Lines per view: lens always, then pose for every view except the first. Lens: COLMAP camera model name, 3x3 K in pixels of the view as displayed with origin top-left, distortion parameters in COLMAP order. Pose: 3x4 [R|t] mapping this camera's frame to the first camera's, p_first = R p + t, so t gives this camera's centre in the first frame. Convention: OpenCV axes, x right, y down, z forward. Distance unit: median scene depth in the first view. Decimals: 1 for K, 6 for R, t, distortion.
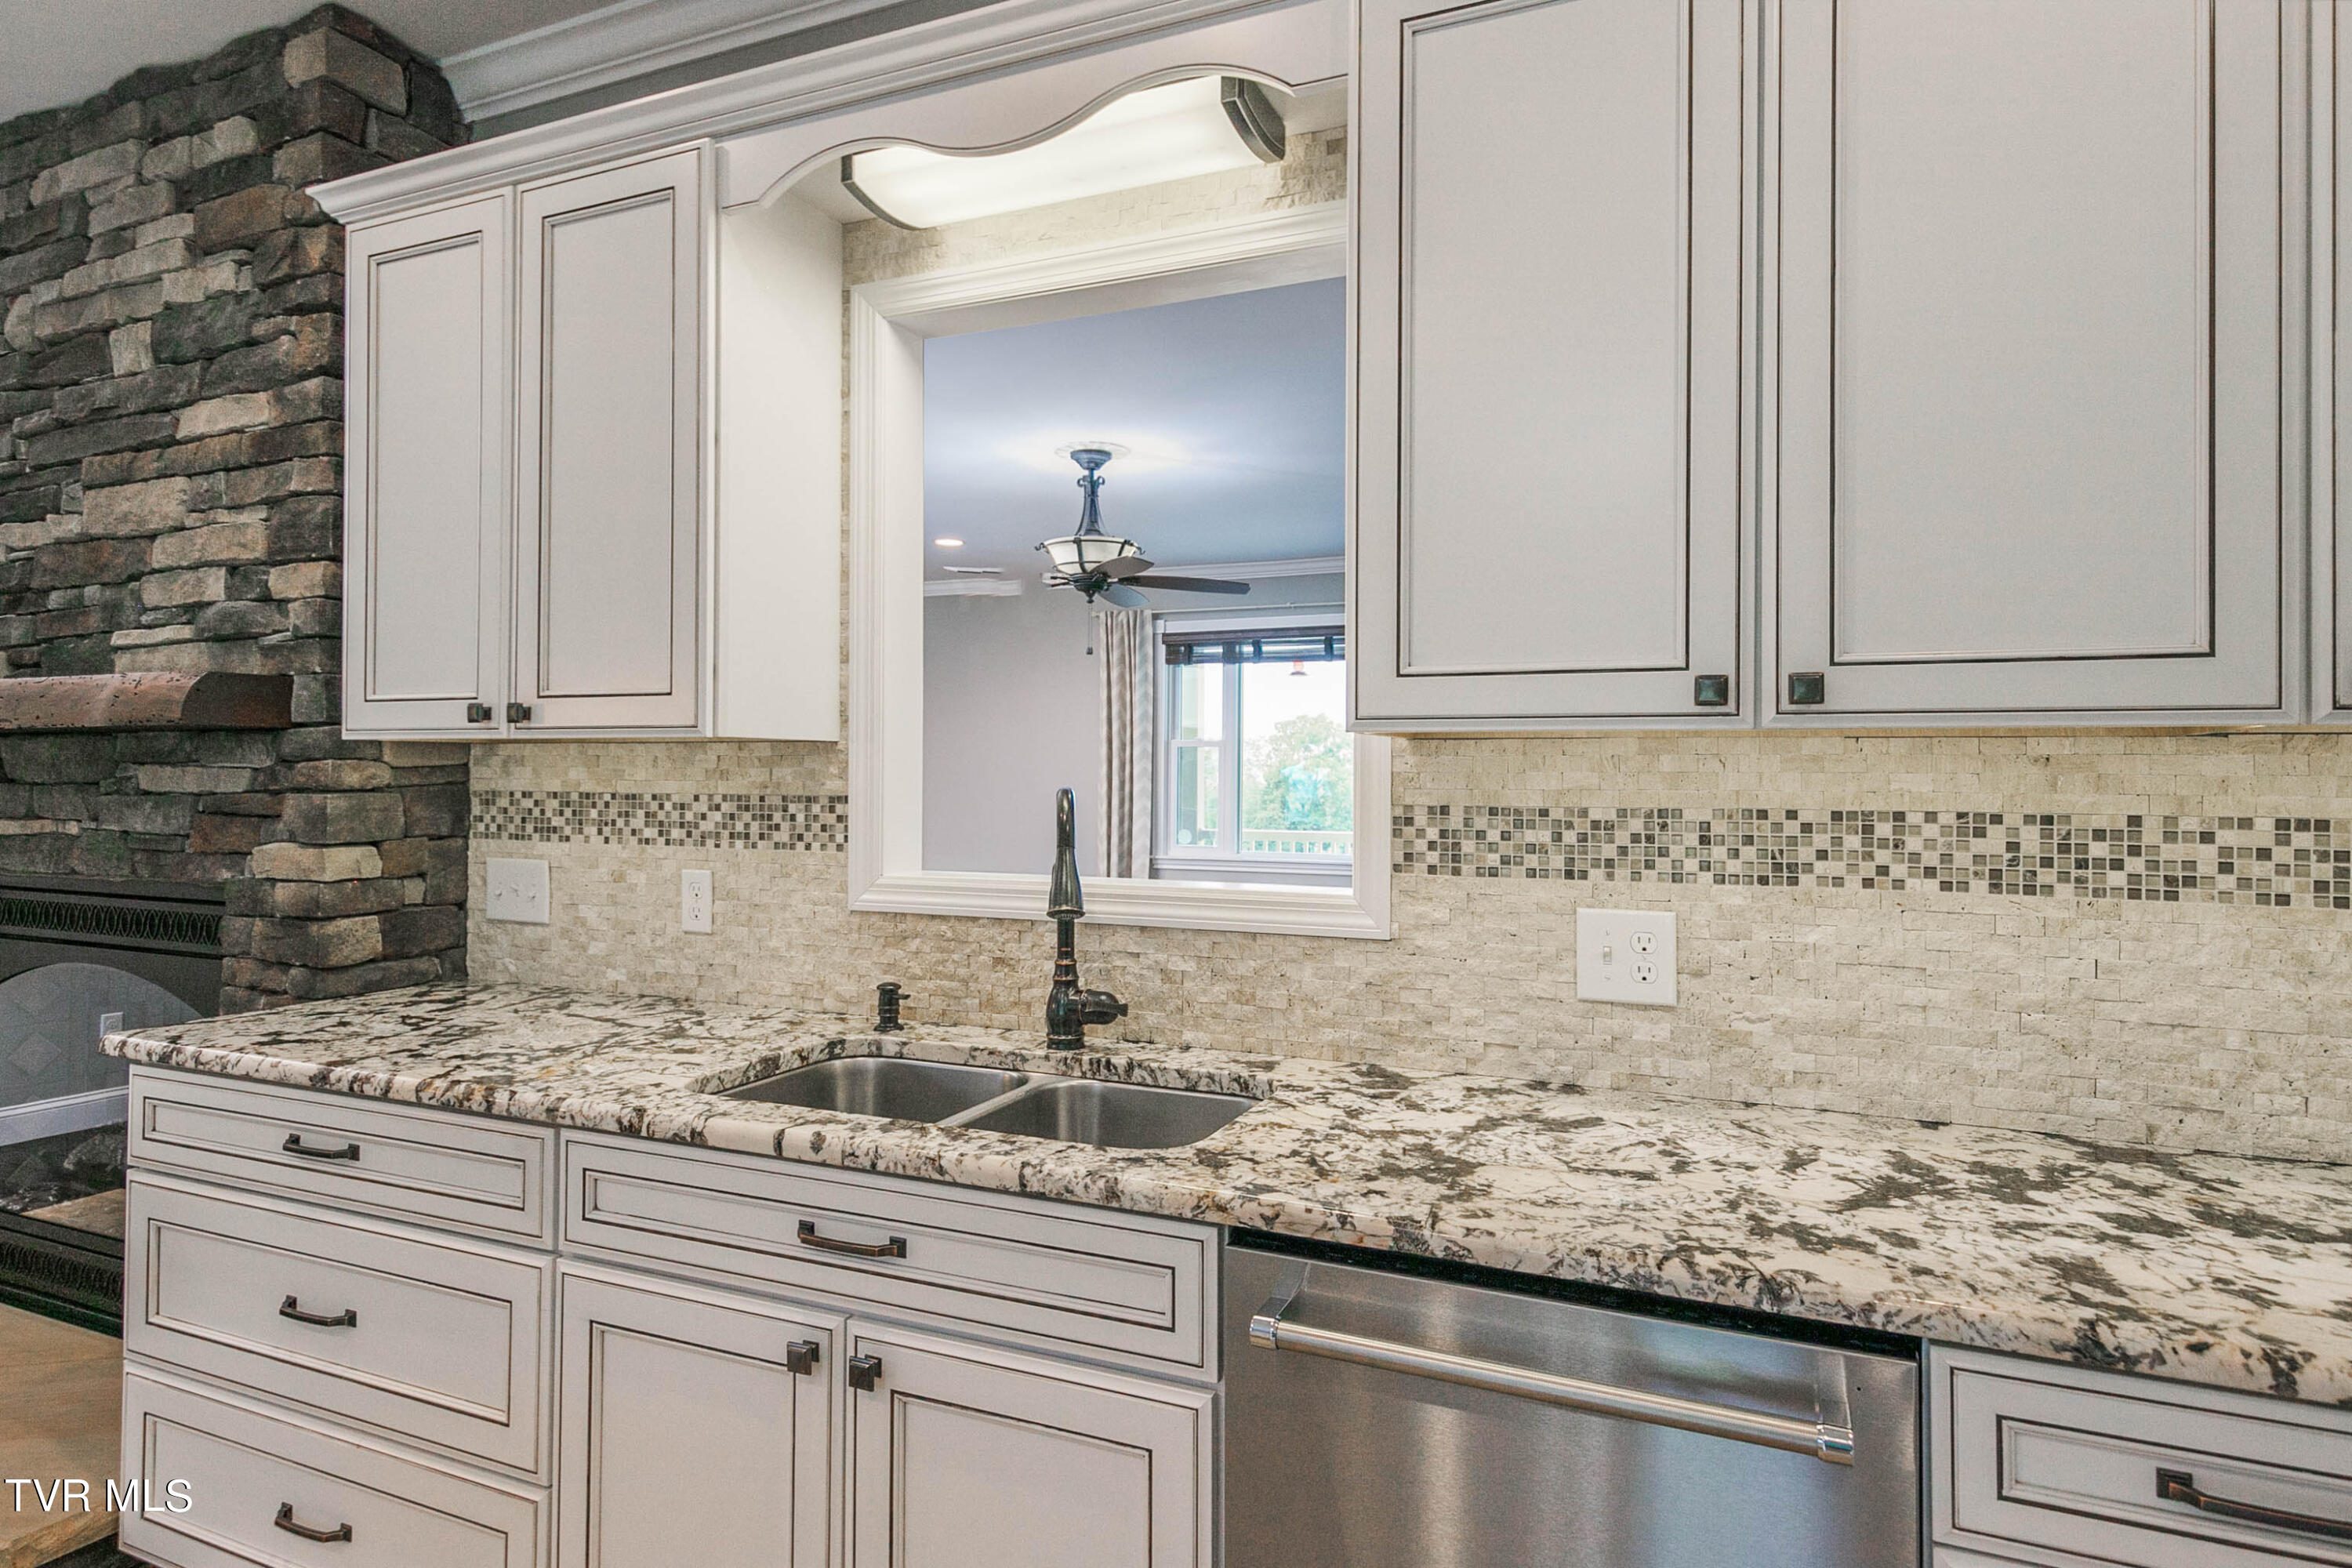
lens RADIAL K [[1304.7, 0, 1161.9], [0, 1304.7, 761.9], [0, 0, 1]] dist [0.033111, -0.017487]
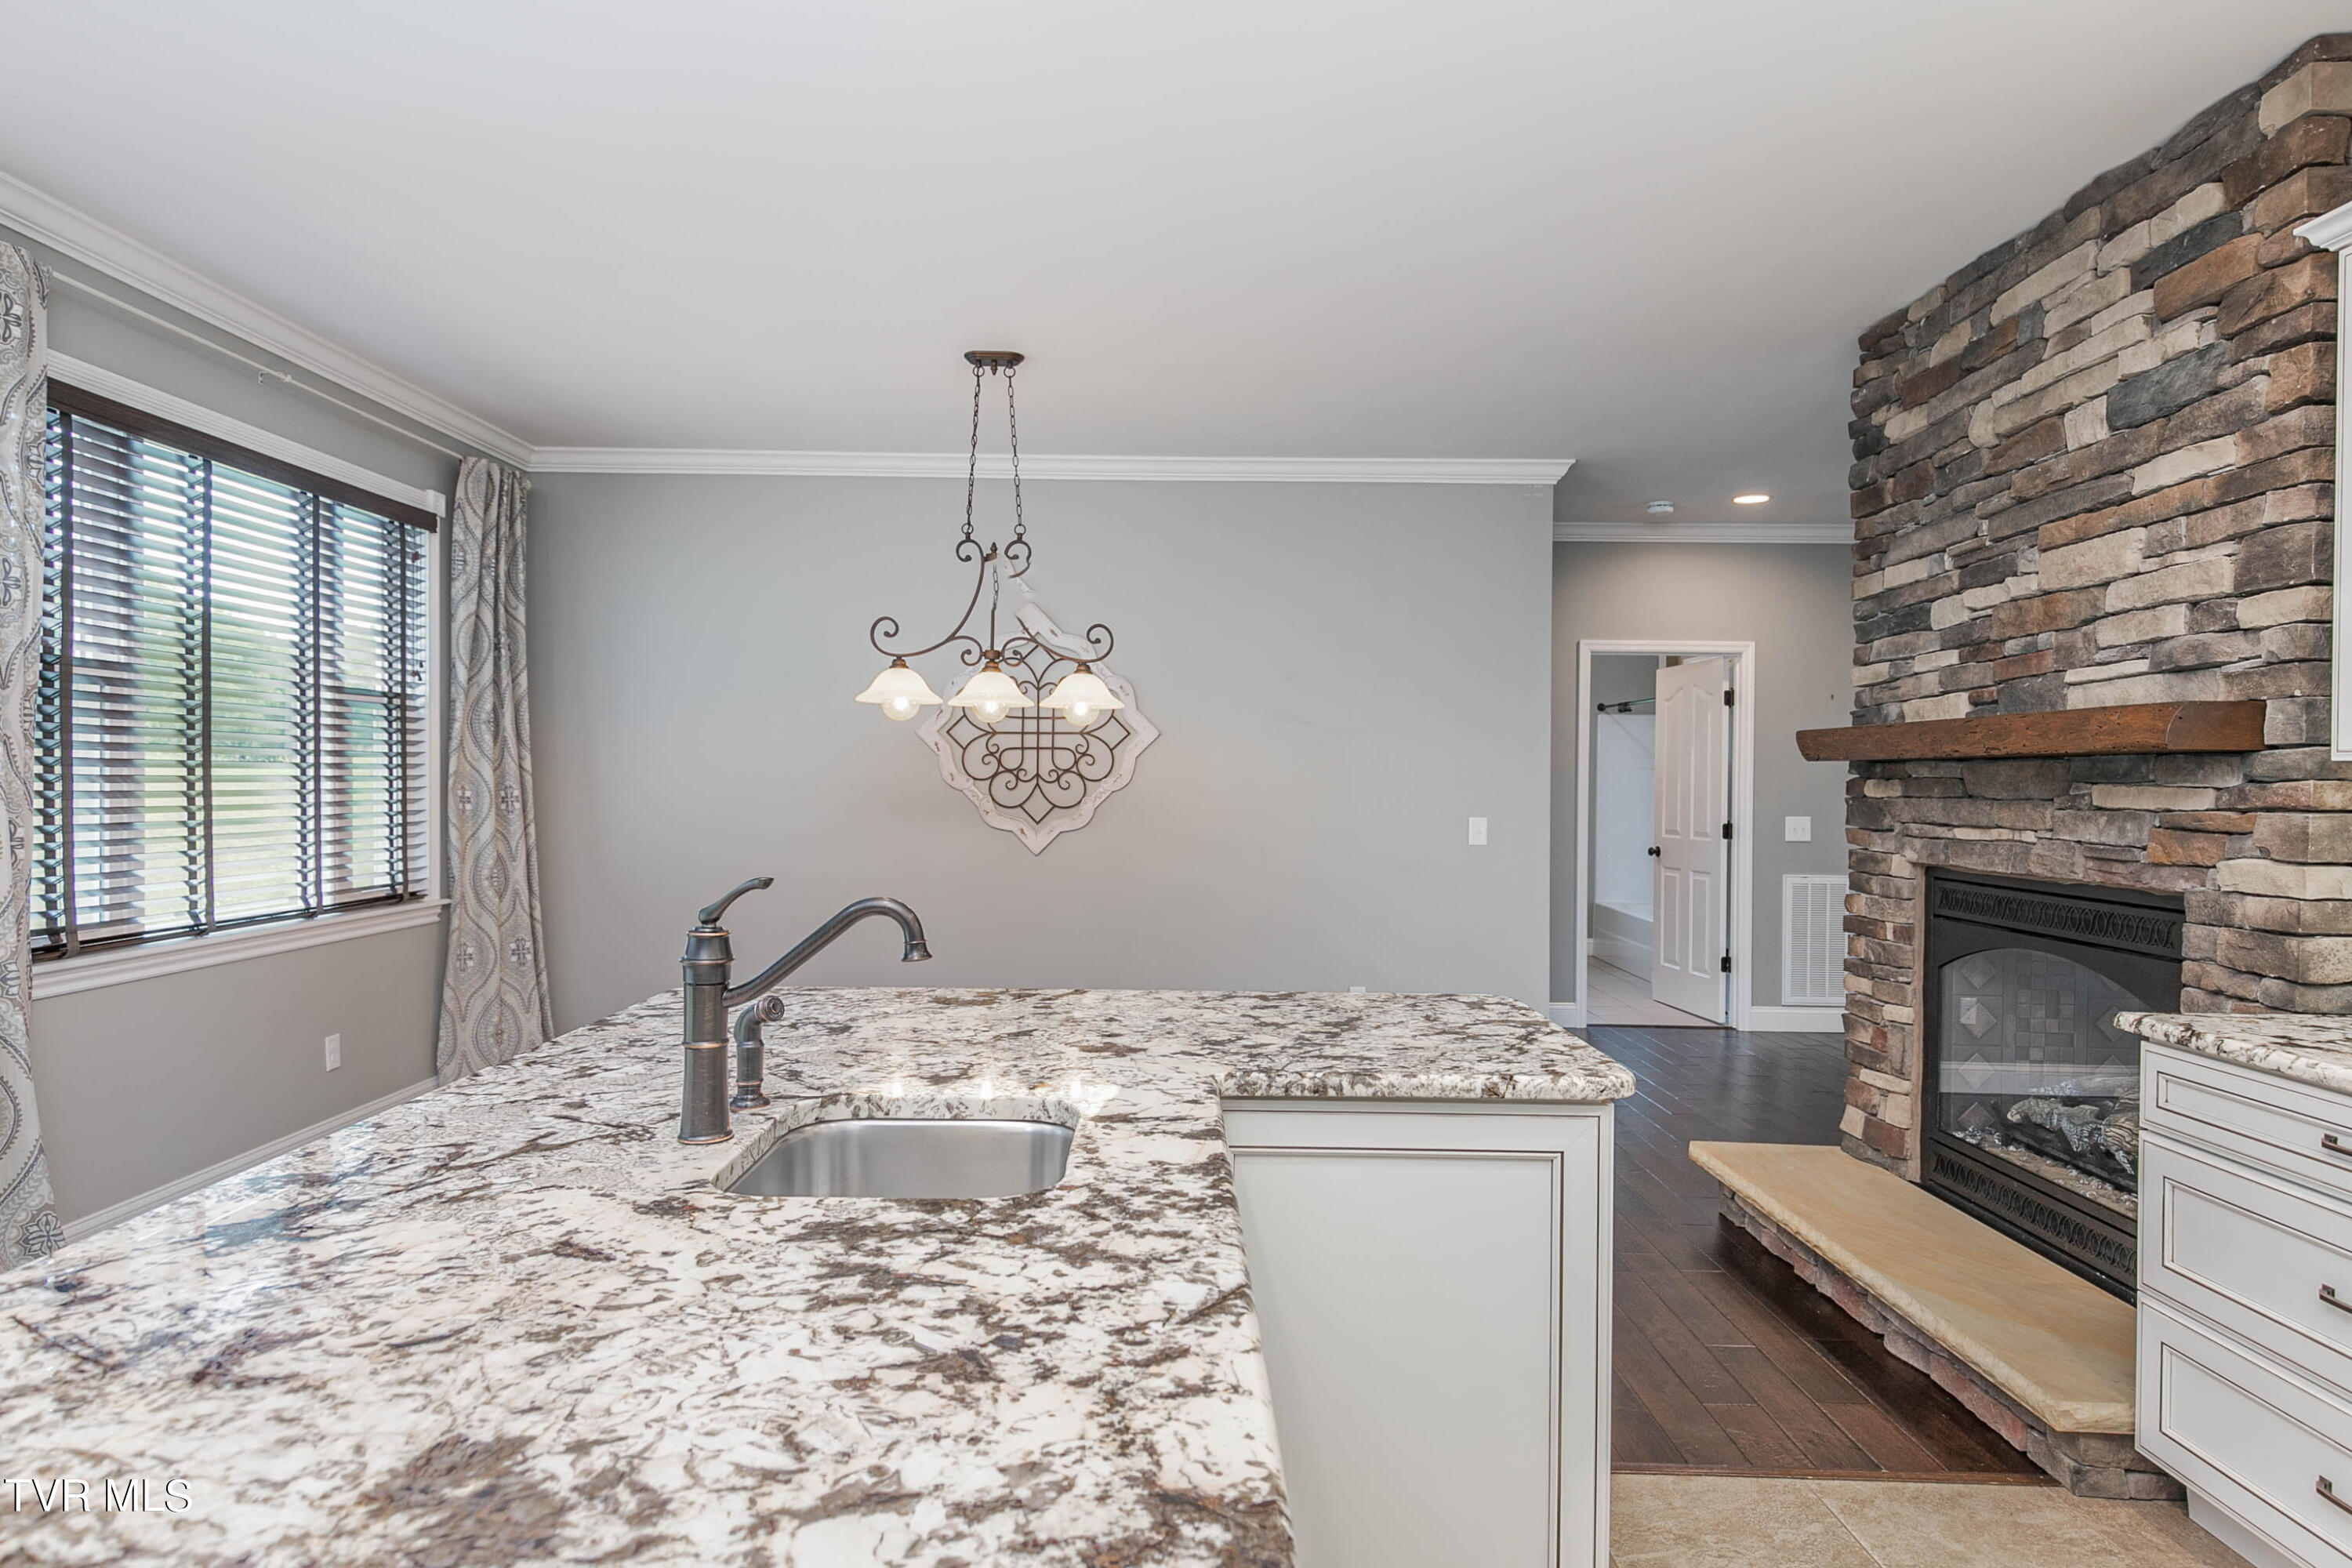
lens RADIAL K [[1304.7, 0, 1159.4], [0, 1304.7, 792.0], [0, 0, 1]] dist [0.033111, -0.017487]
pose [[0.399760, 0.006191, -0.916599, -0.048449], [0.005255, 0.999945, 0.009046, -0.006863], [0.916605, -0.008434, 0.399706, -0.235710]]
